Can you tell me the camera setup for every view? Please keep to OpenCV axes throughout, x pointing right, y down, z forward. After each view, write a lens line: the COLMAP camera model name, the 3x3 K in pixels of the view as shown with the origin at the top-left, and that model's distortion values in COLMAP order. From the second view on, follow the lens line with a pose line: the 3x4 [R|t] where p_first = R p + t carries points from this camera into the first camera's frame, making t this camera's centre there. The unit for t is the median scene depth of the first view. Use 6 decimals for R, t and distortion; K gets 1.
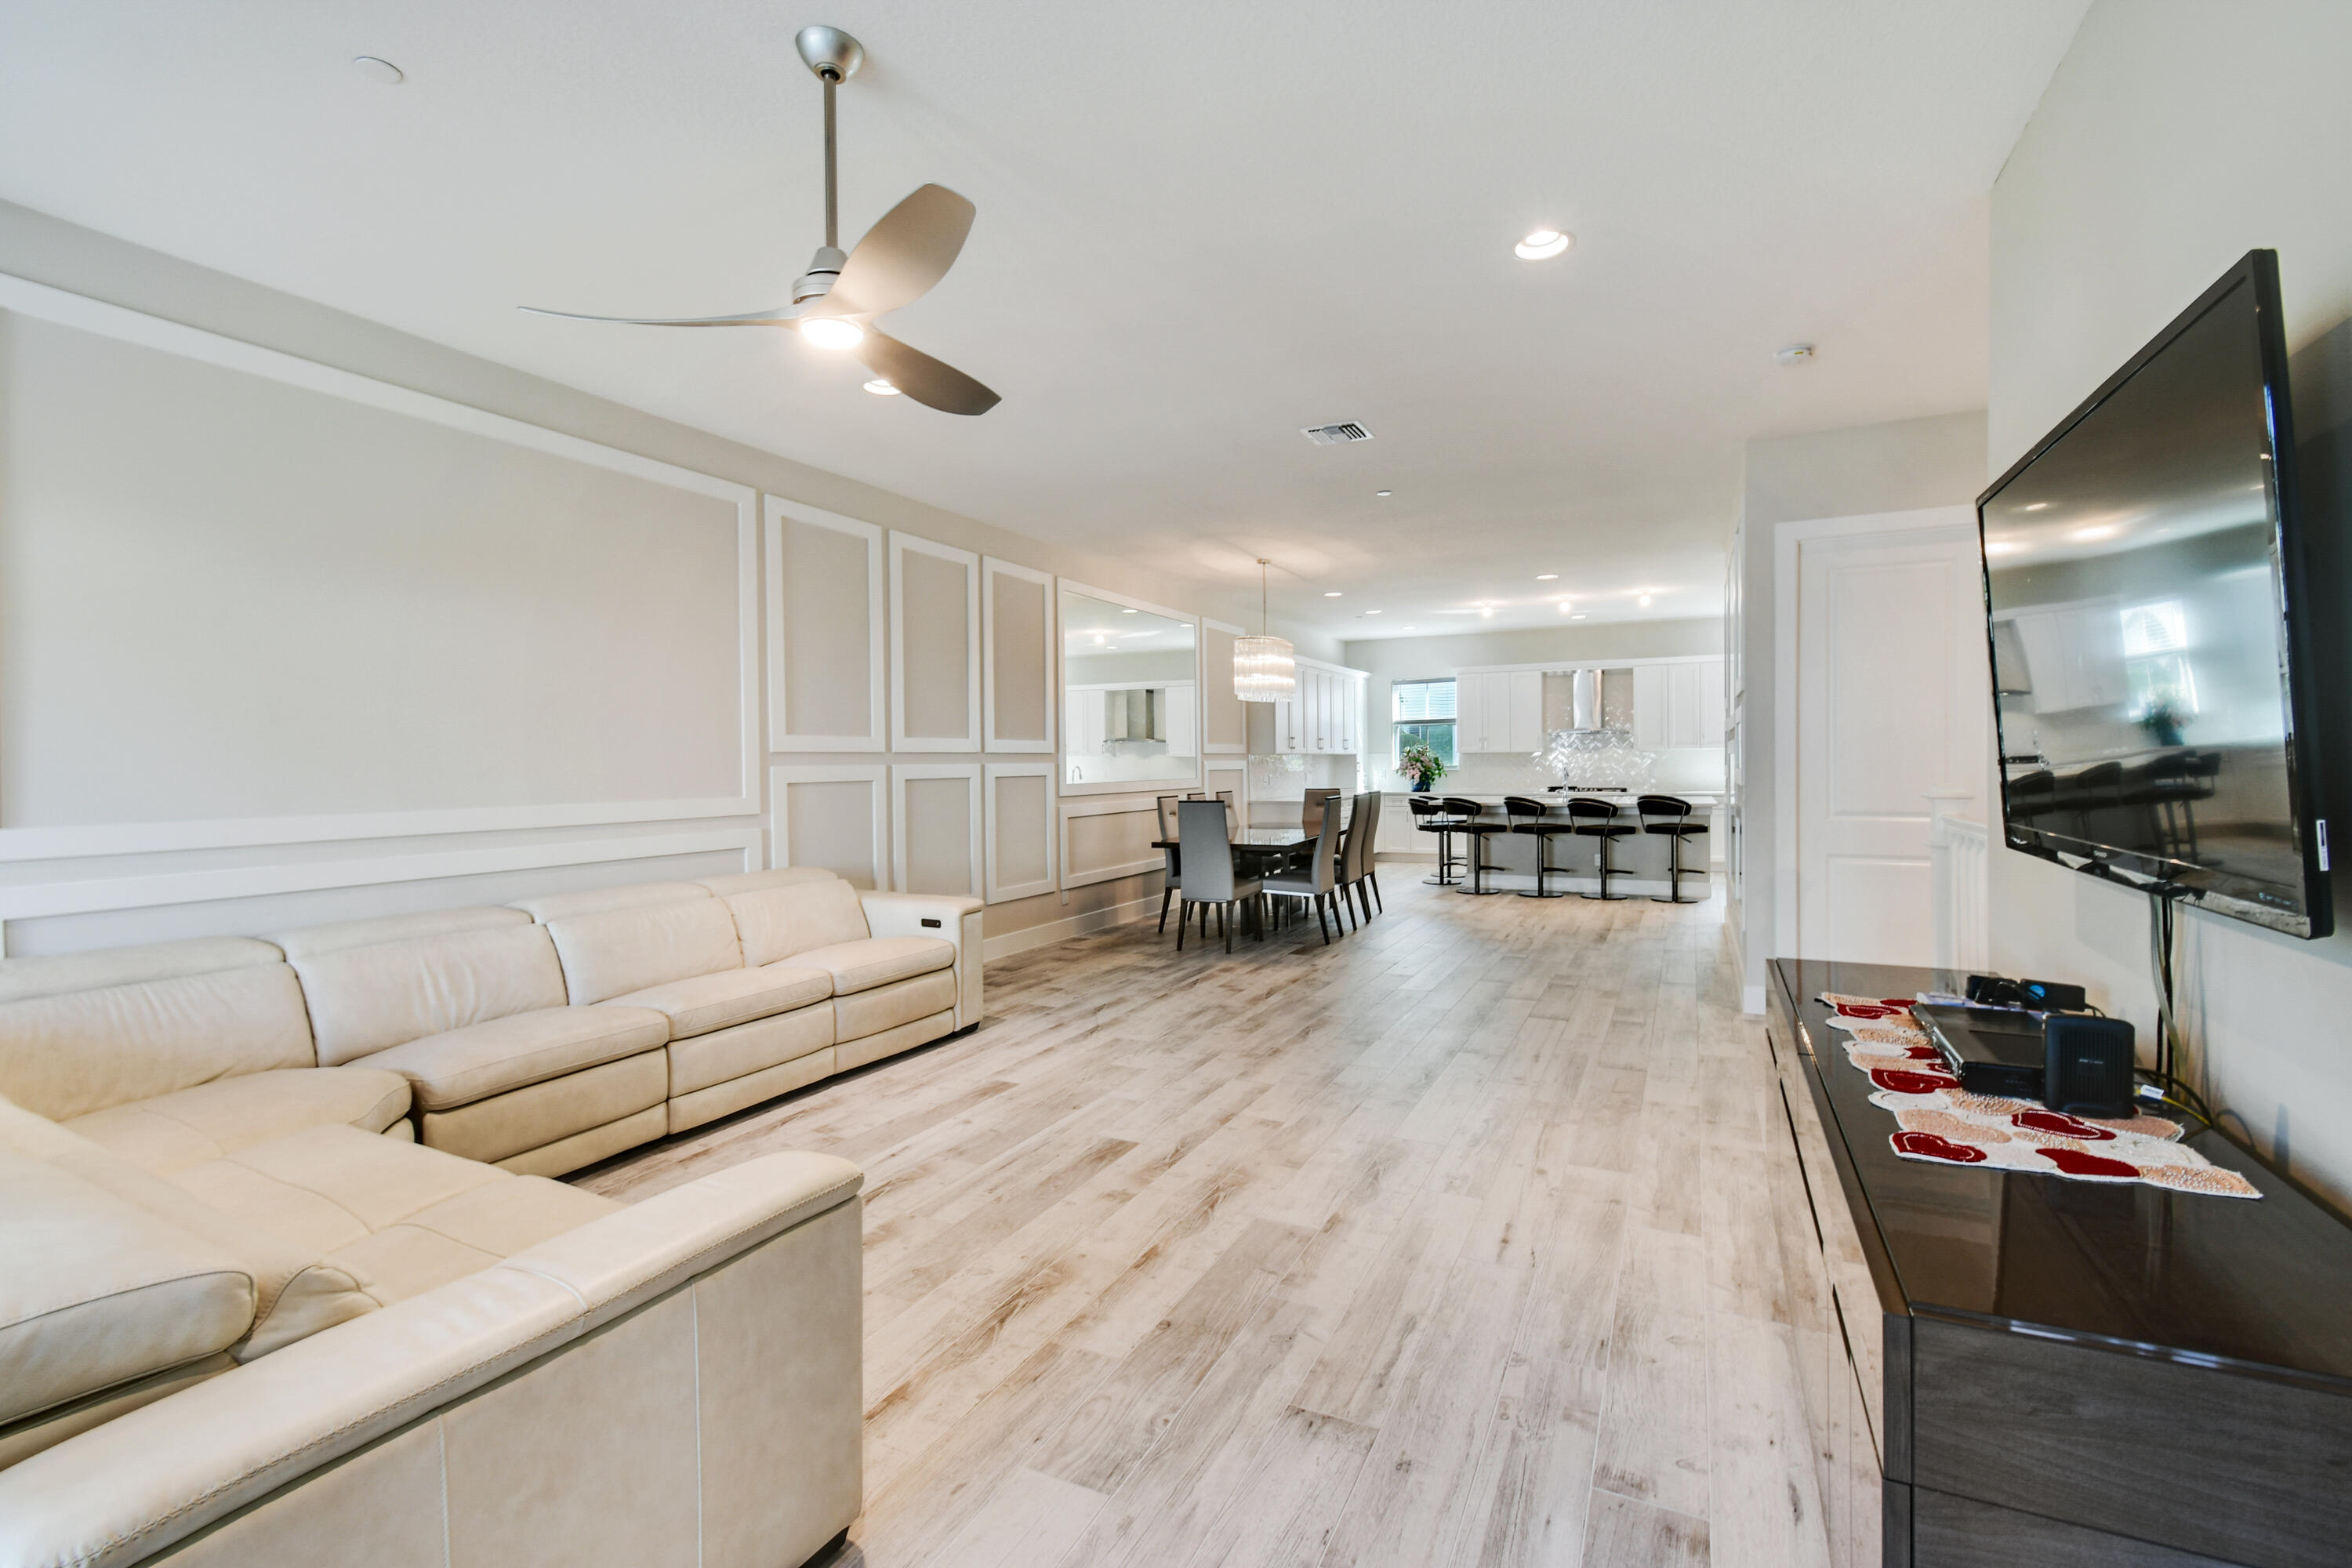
lens RADIAL K [[1037.3, 0, 1208.5], [0, 1037.3, 747.4], [0, 0, 1]] dist [0.009865, -0.004698]
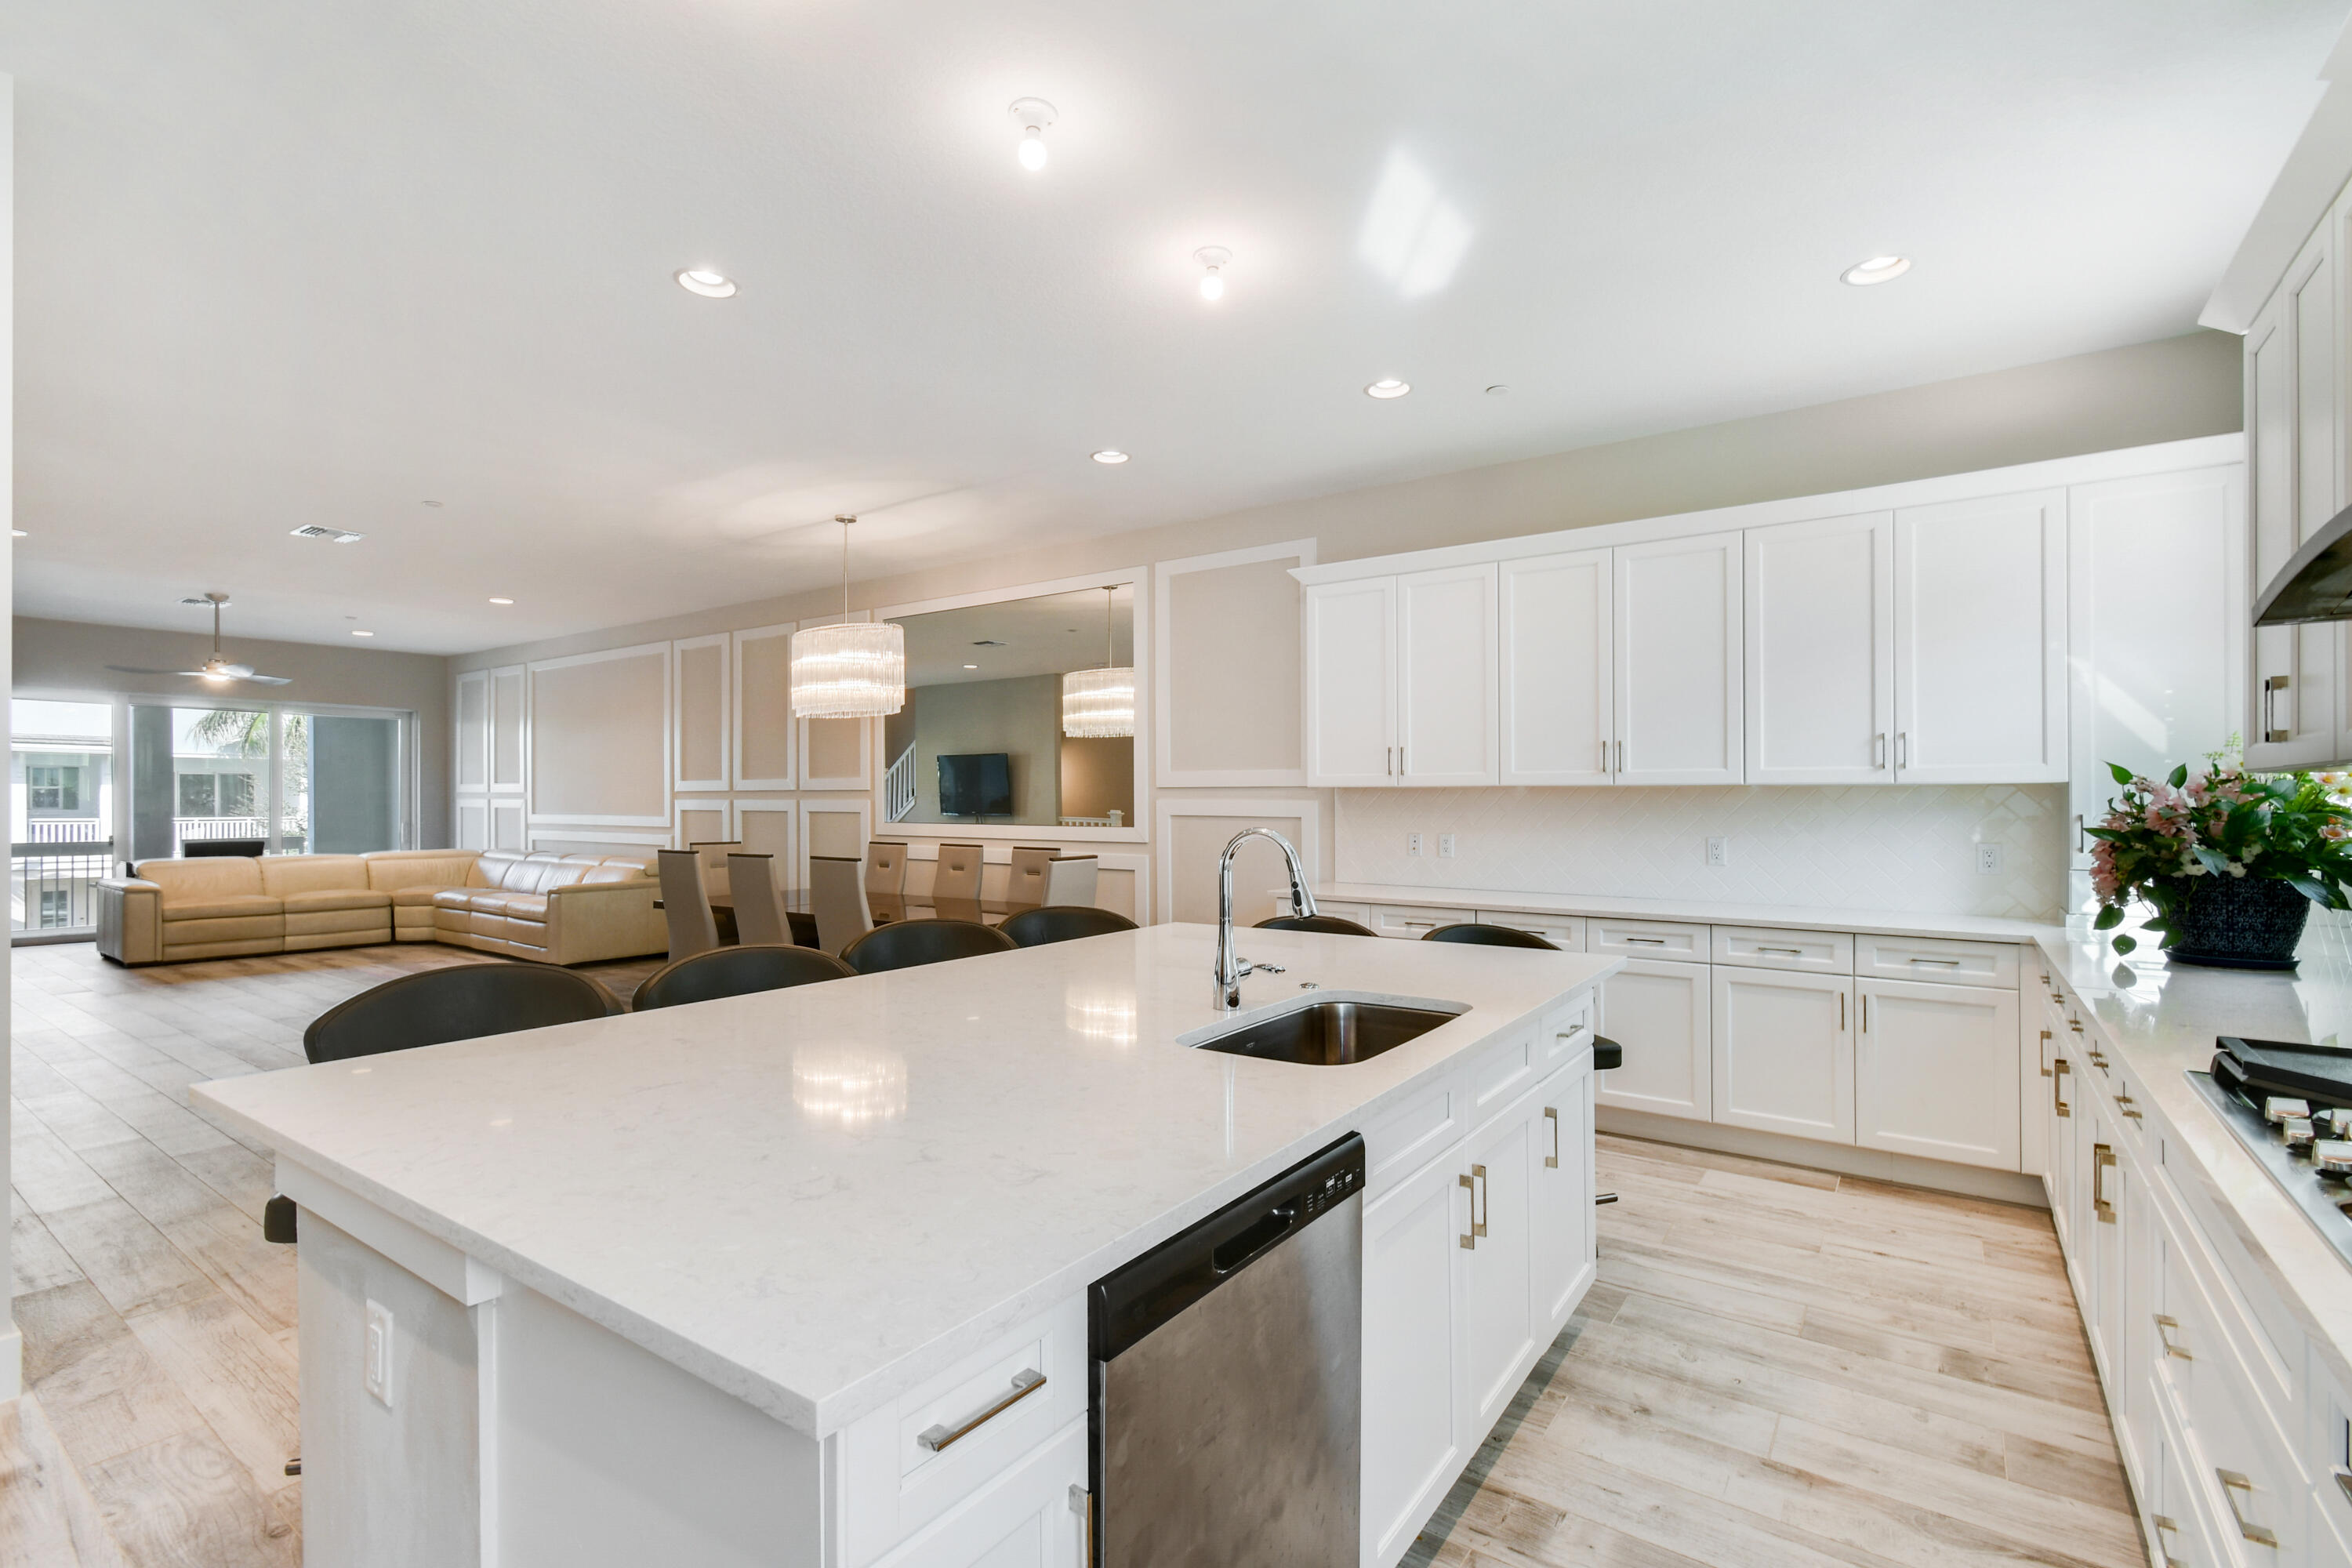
lens RADIAL K [[1037.3, 0, 1190.1], [0, 1037.3, 802.4], [0, 0, 1]] dist [0.009865, -0.004698]
pose [[-0.170115, 0.011678, -0.985355, 1.373770], [0.015298, 0.999841, 0.009208, 0.023770], [0.985306, -0.013508, -0.170266, 2.604056]]
